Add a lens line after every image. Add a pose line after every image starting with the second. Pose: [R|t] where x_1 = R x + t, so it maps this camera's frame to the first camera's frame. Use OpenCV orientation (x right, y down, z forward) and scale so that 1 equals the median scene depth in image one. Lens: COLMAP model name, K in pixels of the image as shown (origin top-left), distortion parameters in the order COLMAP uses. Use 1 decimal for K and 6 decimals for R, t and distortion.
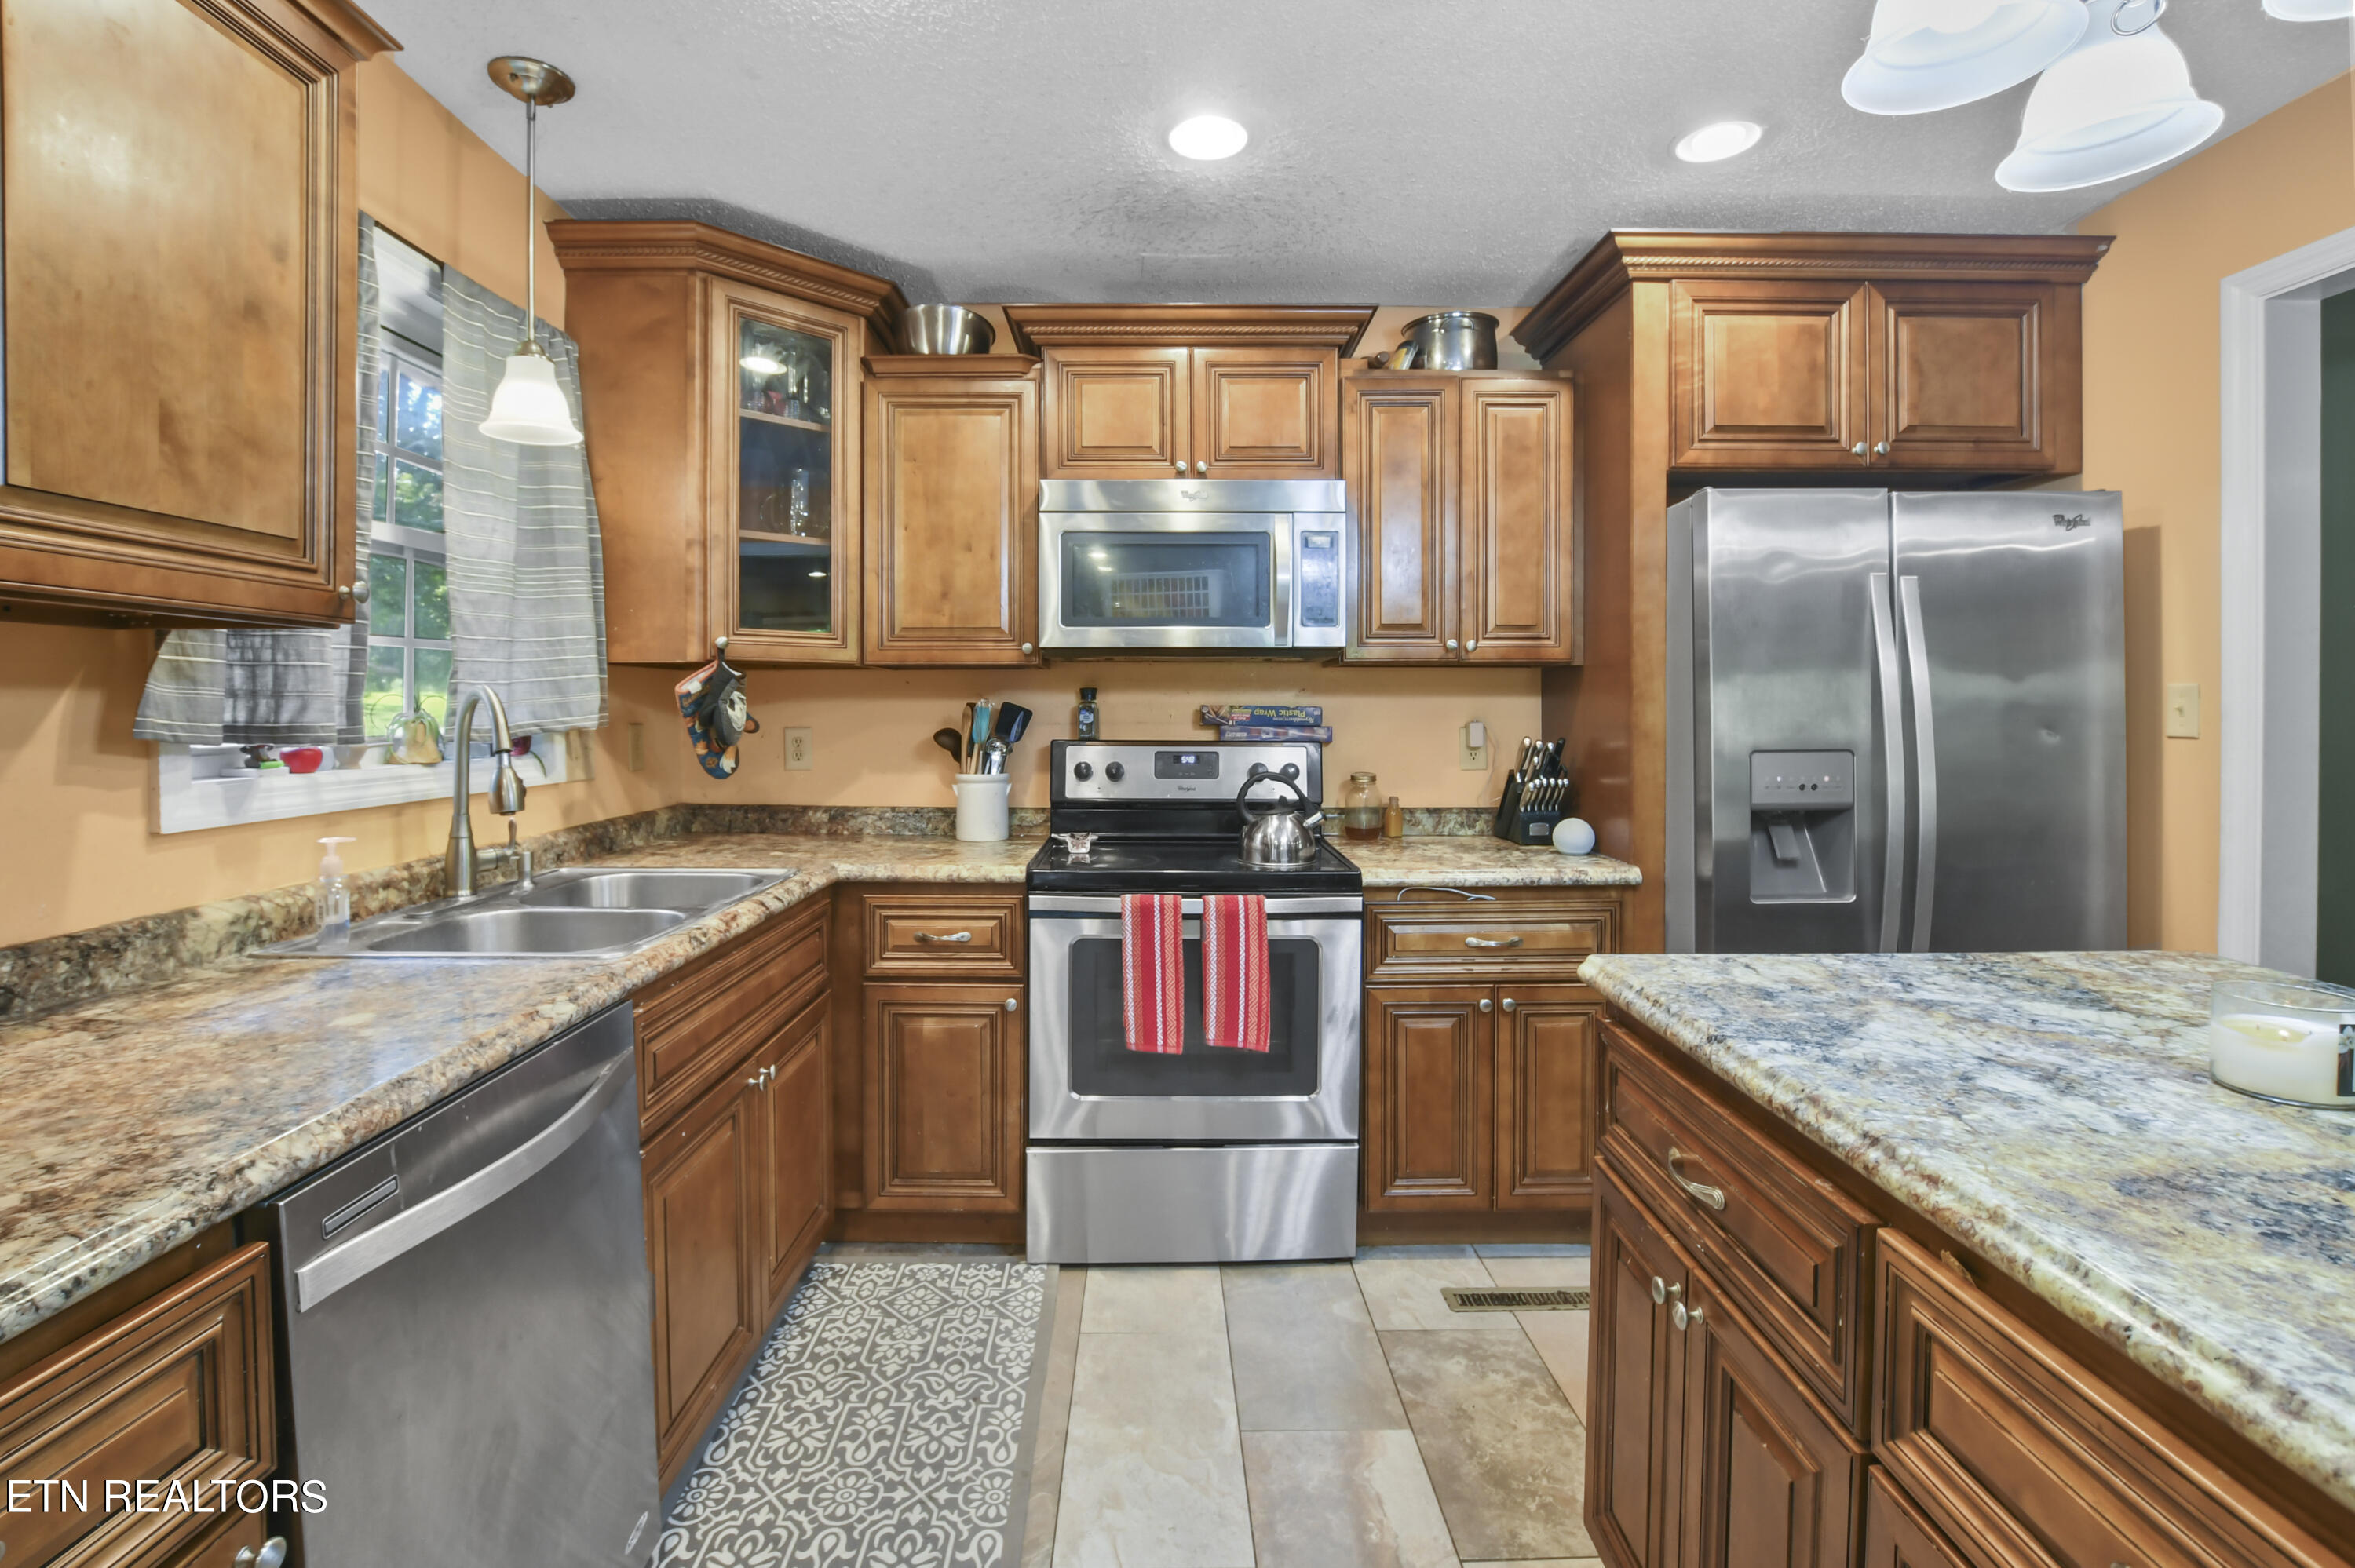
lens RADIAL K [[1049.5, 0, 1171.5], [0, 1049.5, 729.1], [0, 0, 1]] dist [-0.034093, -0.000497]
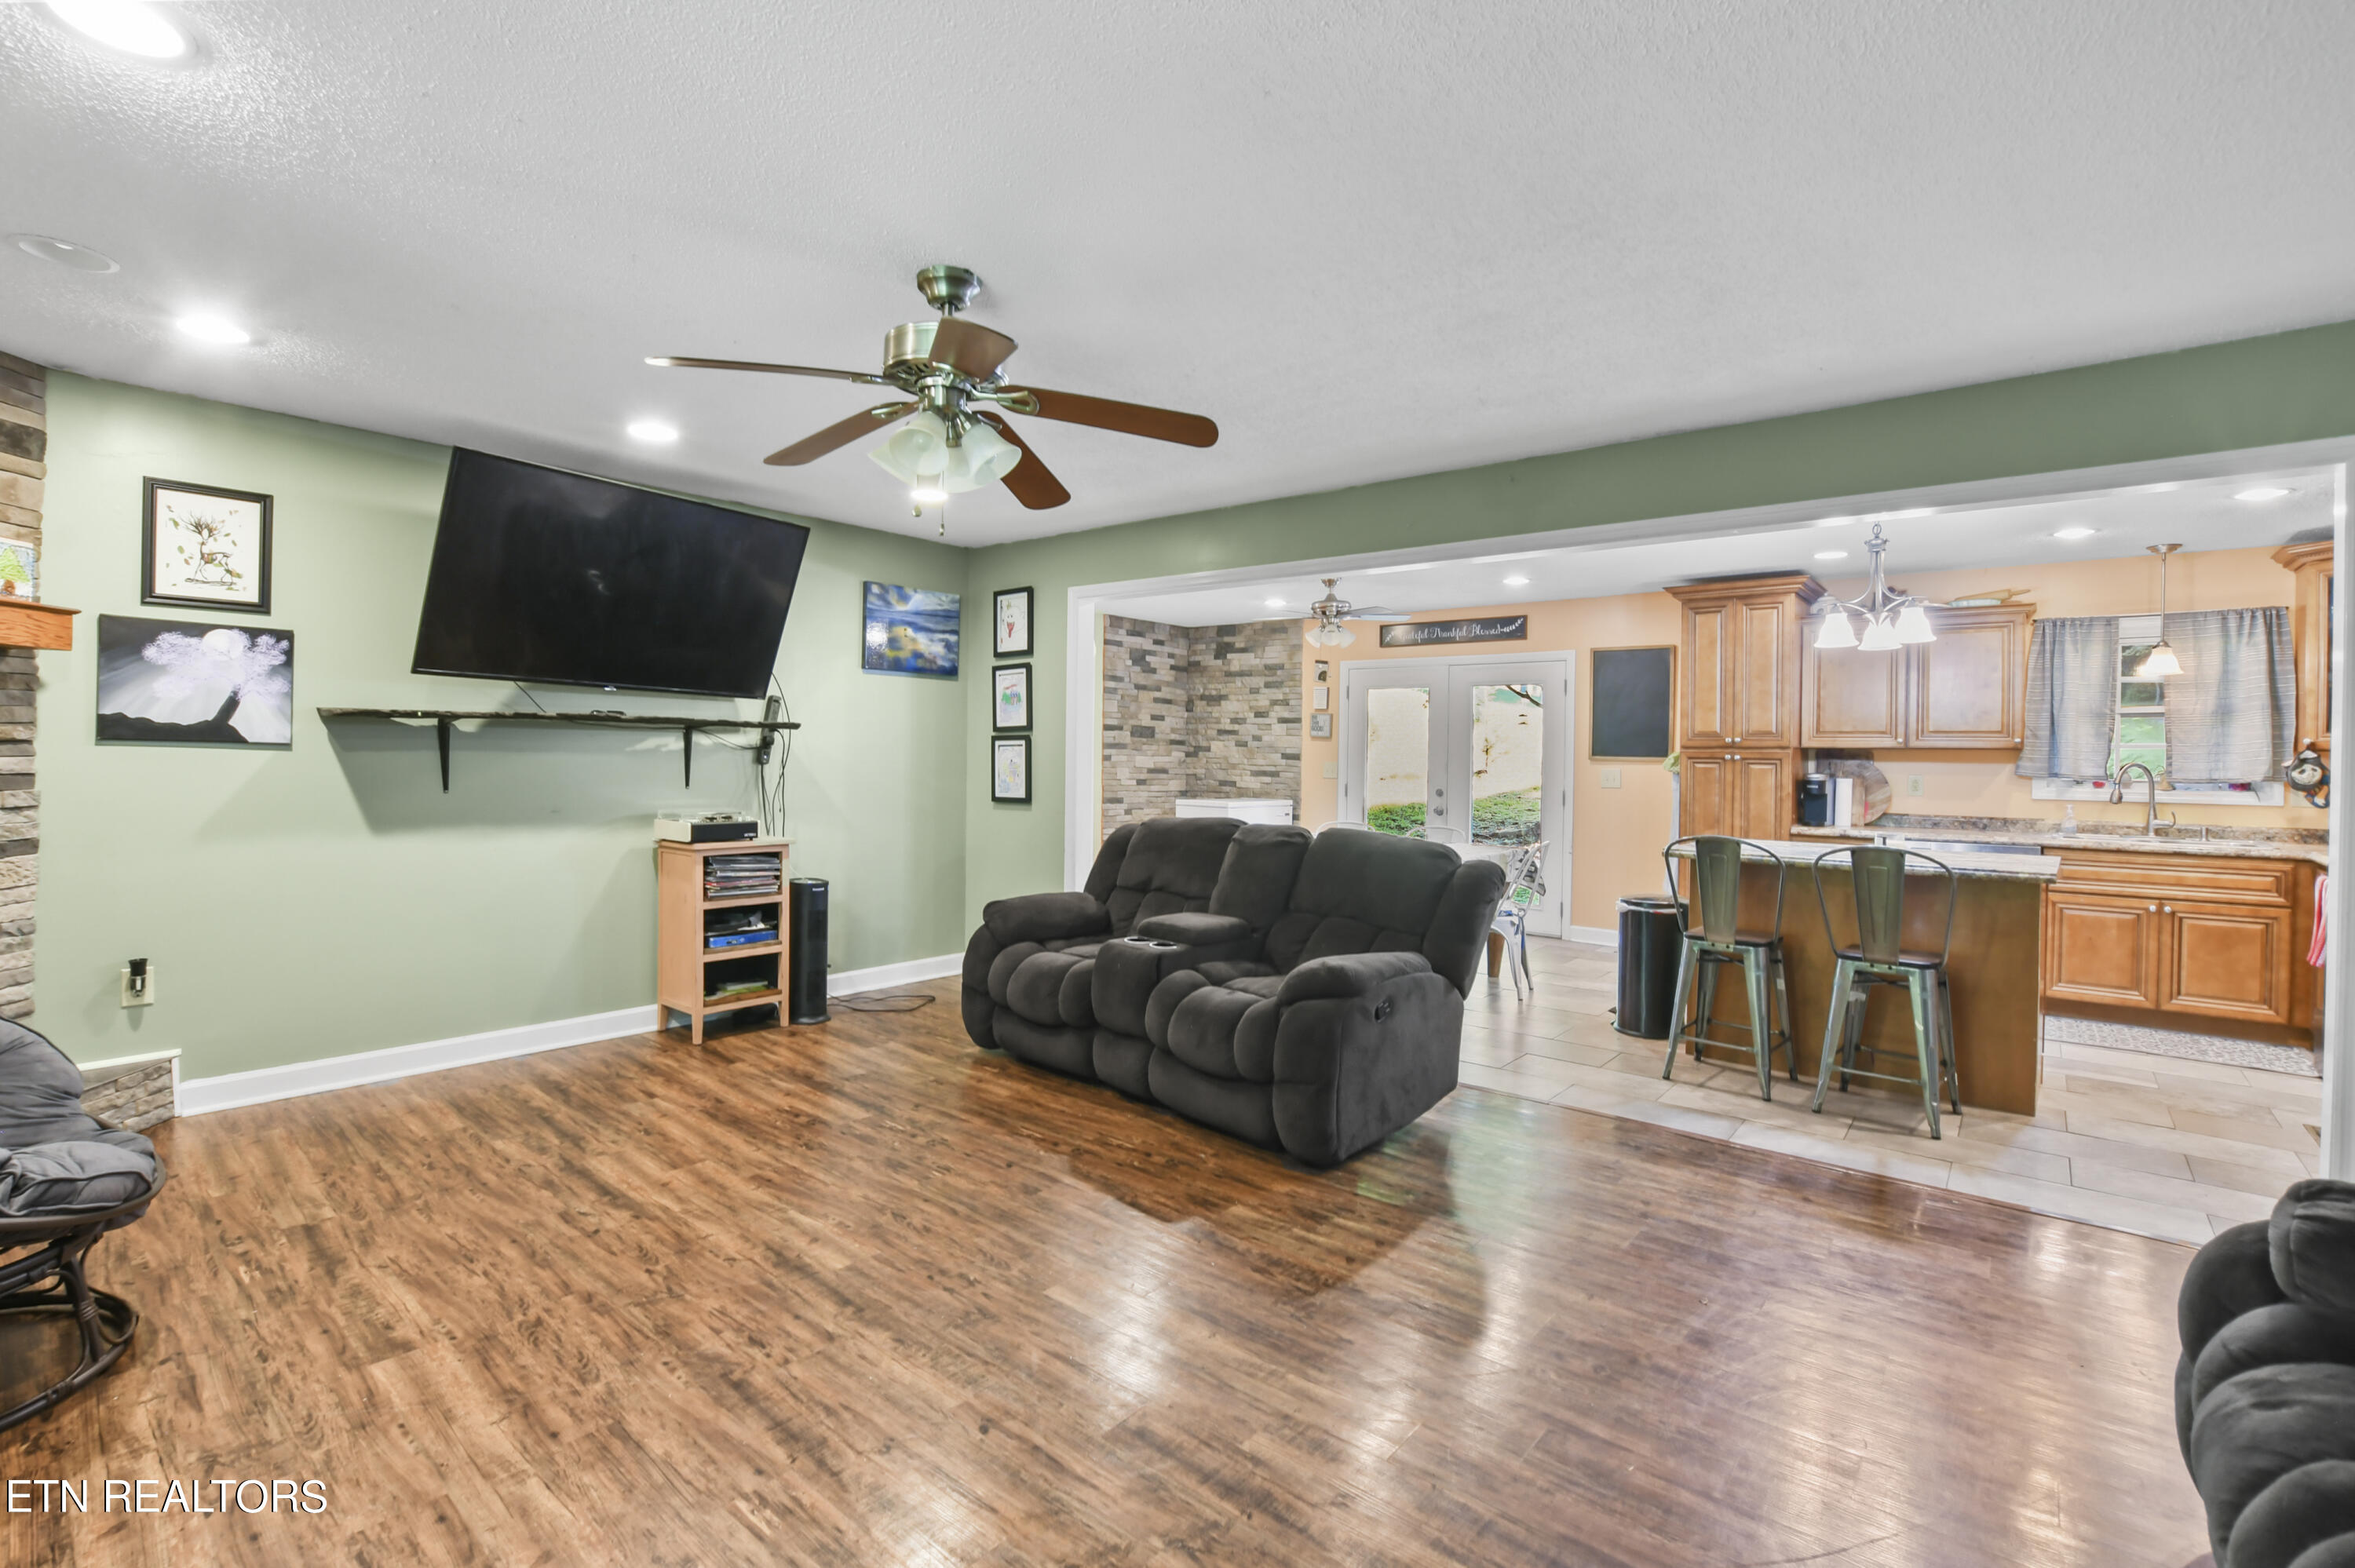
lens RADIAL K [[1037.6, 0, 1166.9], [0, 1037.6, 751.1], [0, 0, 1]] dist [-0.026429, 0.001269]
pose [[-0.655281, -0.009831, -0.755321, 3.247267], [-0.028618, 0.999521, 0.011819, -0.028304], [0.754843, 0.029361, -0.655248, 0.762360]]
